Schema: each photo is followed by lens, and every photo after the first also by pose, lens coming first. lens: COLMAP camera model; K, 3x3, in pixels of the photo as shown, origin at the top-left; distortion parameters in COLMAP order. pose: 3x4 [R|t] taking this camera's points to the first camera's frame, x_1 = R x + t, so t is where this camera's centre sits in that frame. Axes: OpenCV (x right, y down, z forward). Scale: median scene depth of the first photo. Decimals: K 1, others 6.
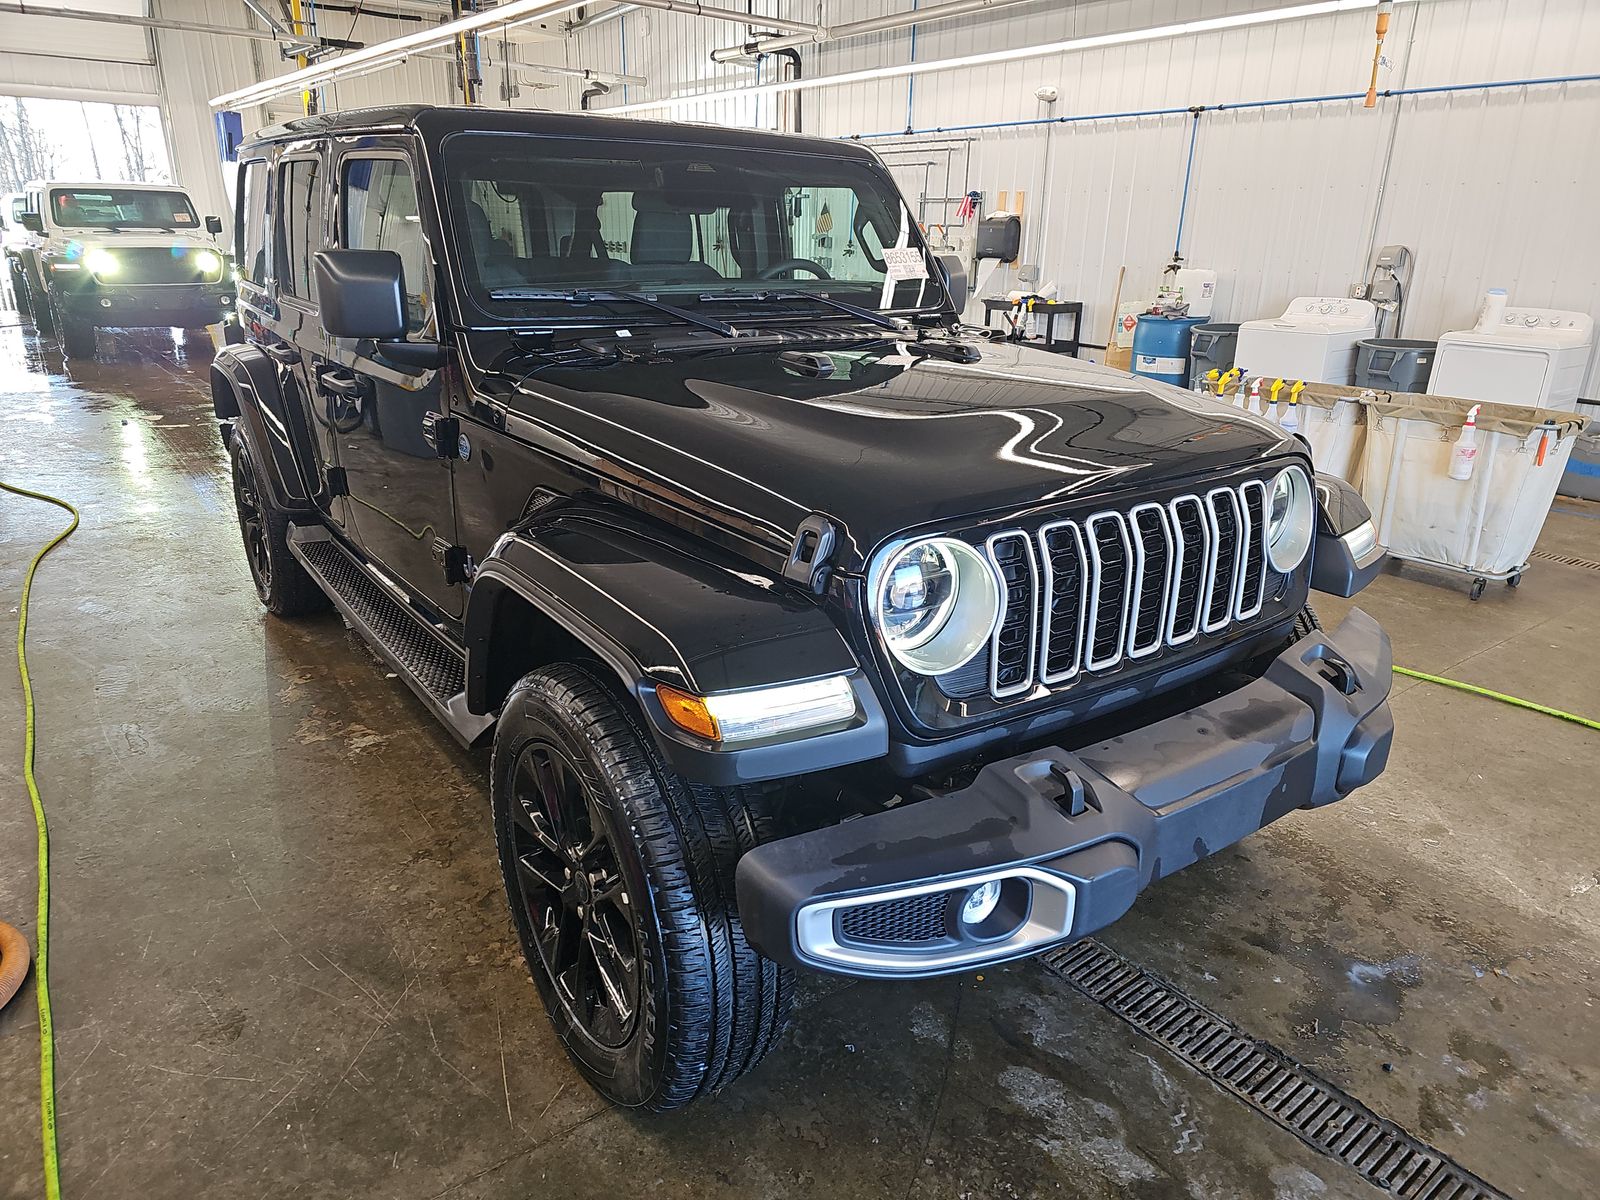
lens RADIAL K [[1088.4, 0, 800.0], [0, 1088.4, 600.0], [0, 0, 1]] dist [0.066495, -0.059129]
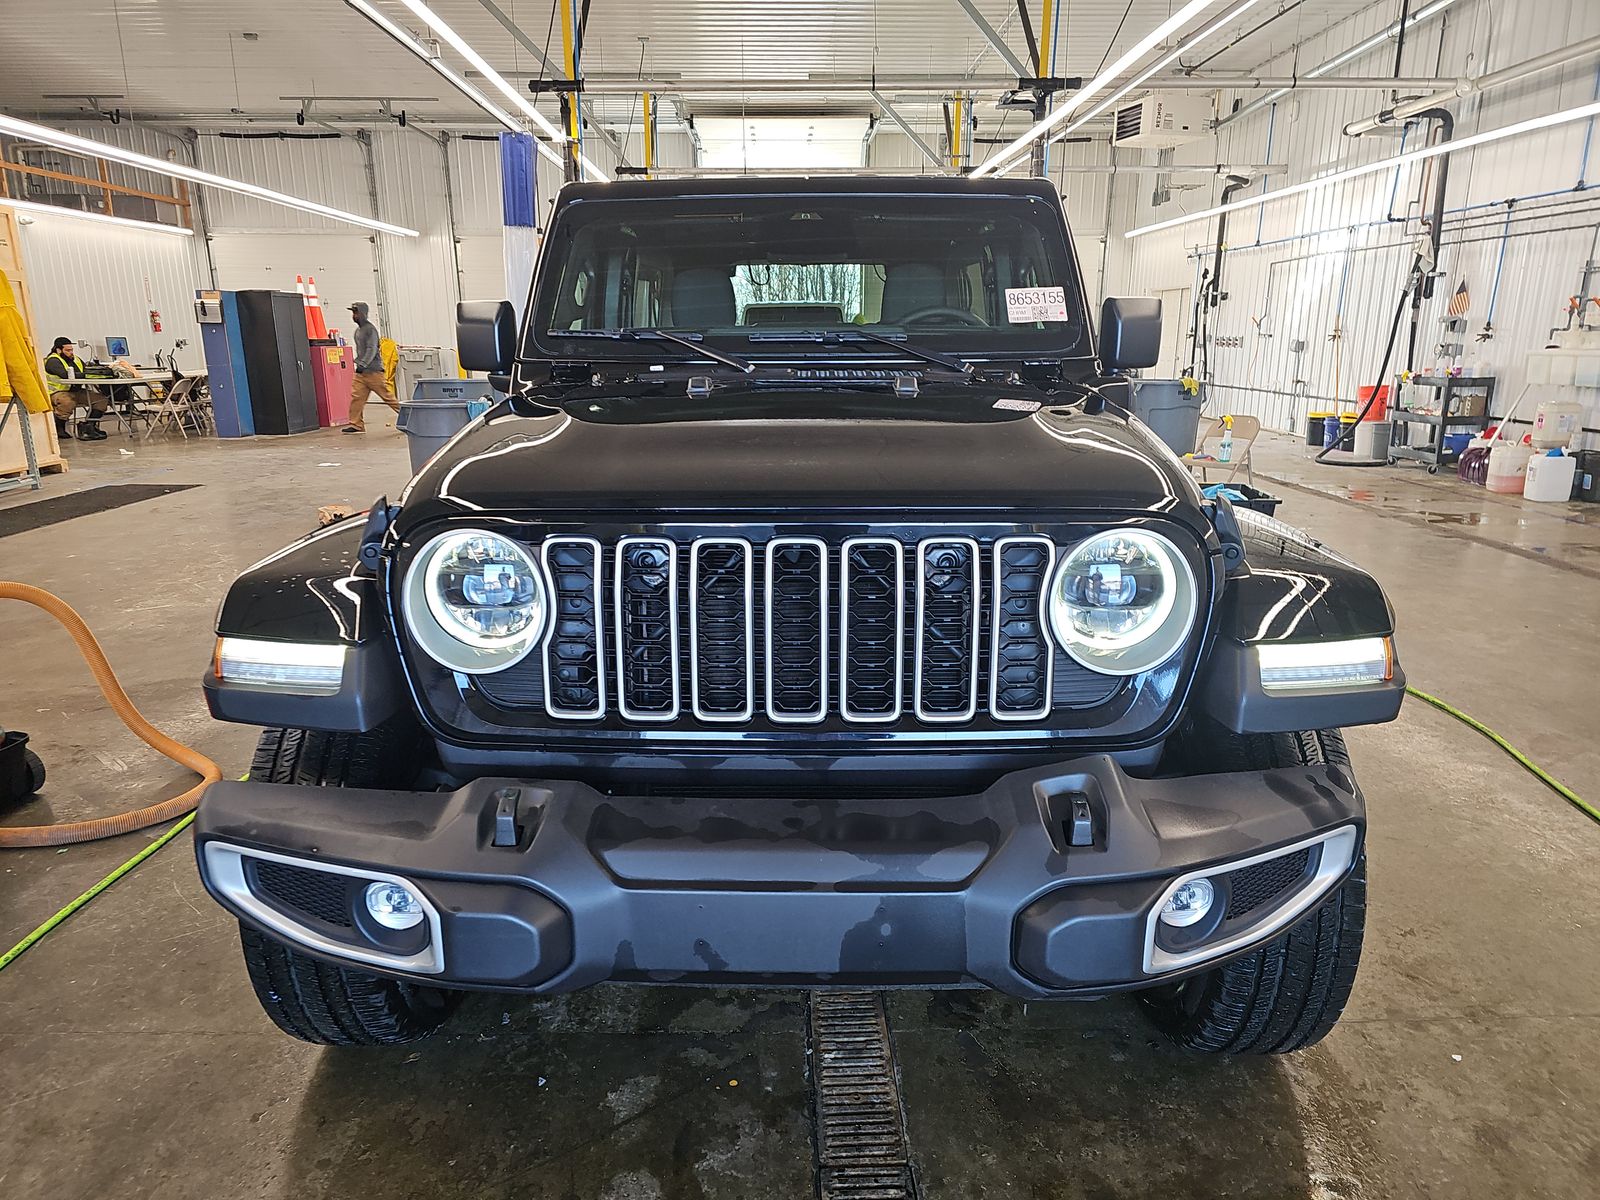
lens RADIAL K [[1072.0, 0, 781.2], [0, 1072.0, 604.8], [0, 0, 1]] dist [0.071182, -0.064827]
pose [[0.784544, 0.128513, -0.606609, 0.154947], [-0.182478, 0.982817, -0.027788, -0.002233], [0.592615, 0.132494, 0.794514, 0.067944]]
